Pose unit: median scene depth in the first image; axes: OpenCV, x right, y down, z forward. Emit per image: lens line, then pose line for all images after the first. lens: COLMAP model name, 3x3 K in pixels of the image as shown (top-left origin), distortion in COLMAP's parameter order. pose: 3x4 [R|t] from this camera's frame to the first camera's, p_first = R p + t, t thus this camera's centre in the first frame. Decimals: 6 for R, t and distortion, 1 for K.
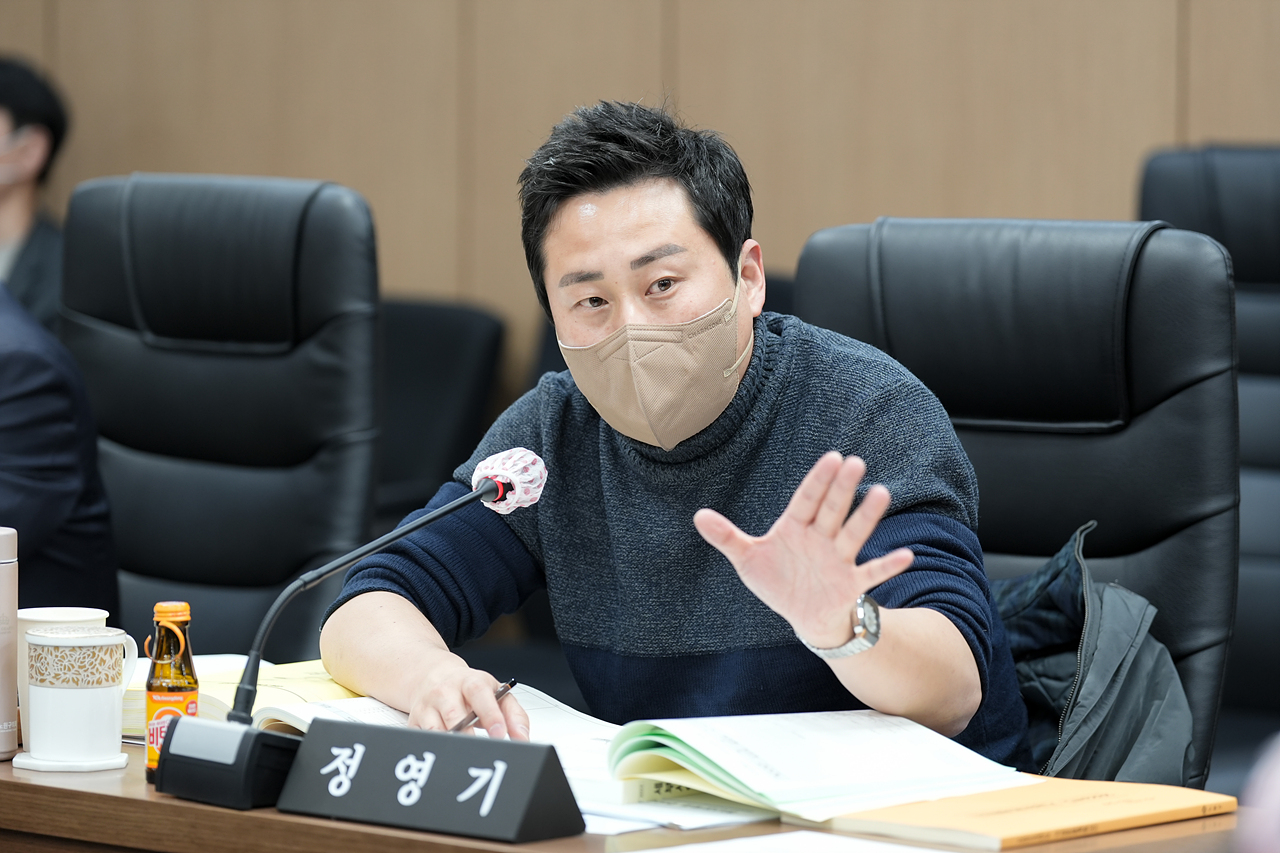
lens RADIAL K [[5542.3, 0, 629.2], [0, 5542.3, 432.2], [0, 0, 1]] dist [0.225520, 0.000000]
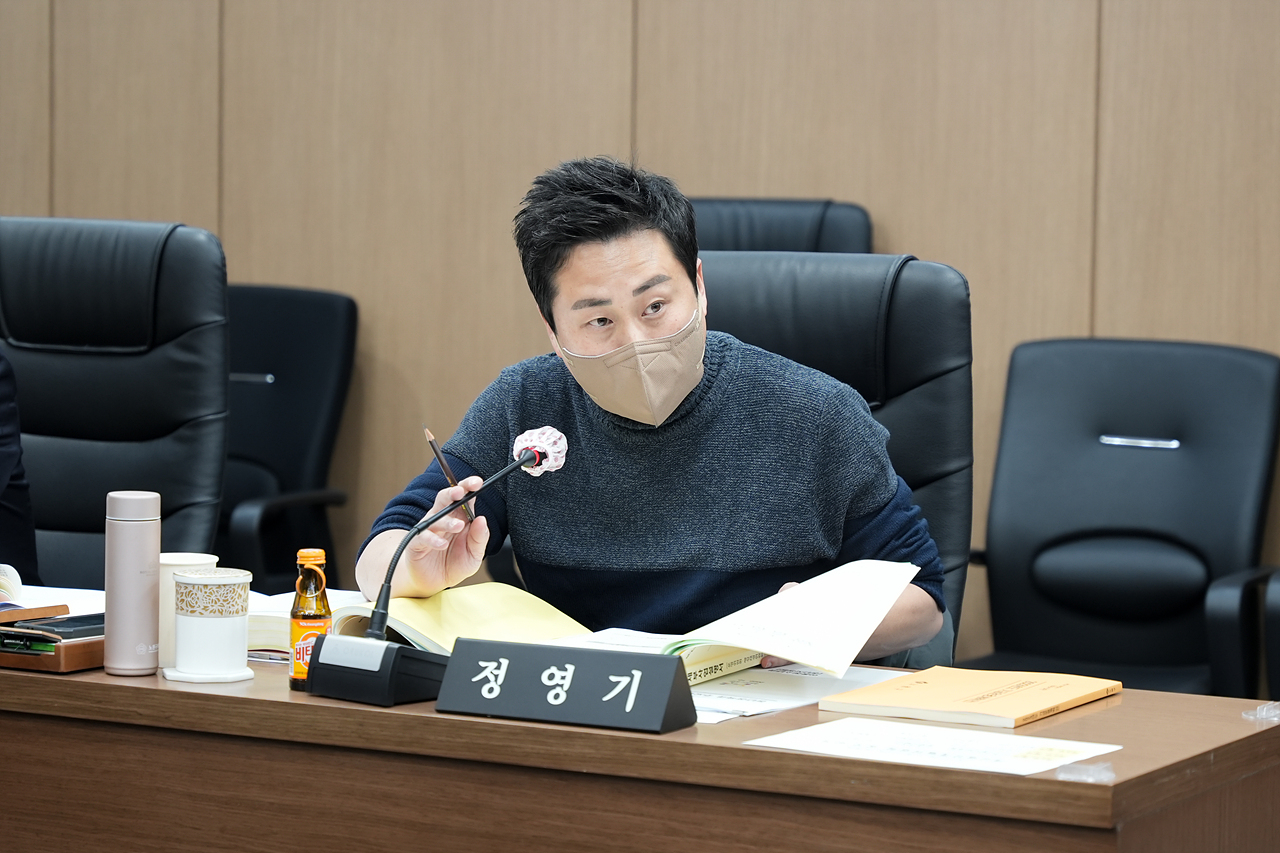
lens RADIAL K [[3832.8, 0, 640.8], [0, 3832.8, 430.3], [0, 0, 1]] dist [0.015016, 0.000000]
pose [[0.968706, -0.007701, 0.248092, -0.225588], [0.005845, 0.999949, 0.008219, -0.003581], [-0.248143, -0.006512, 0.968702, 0.123768]]
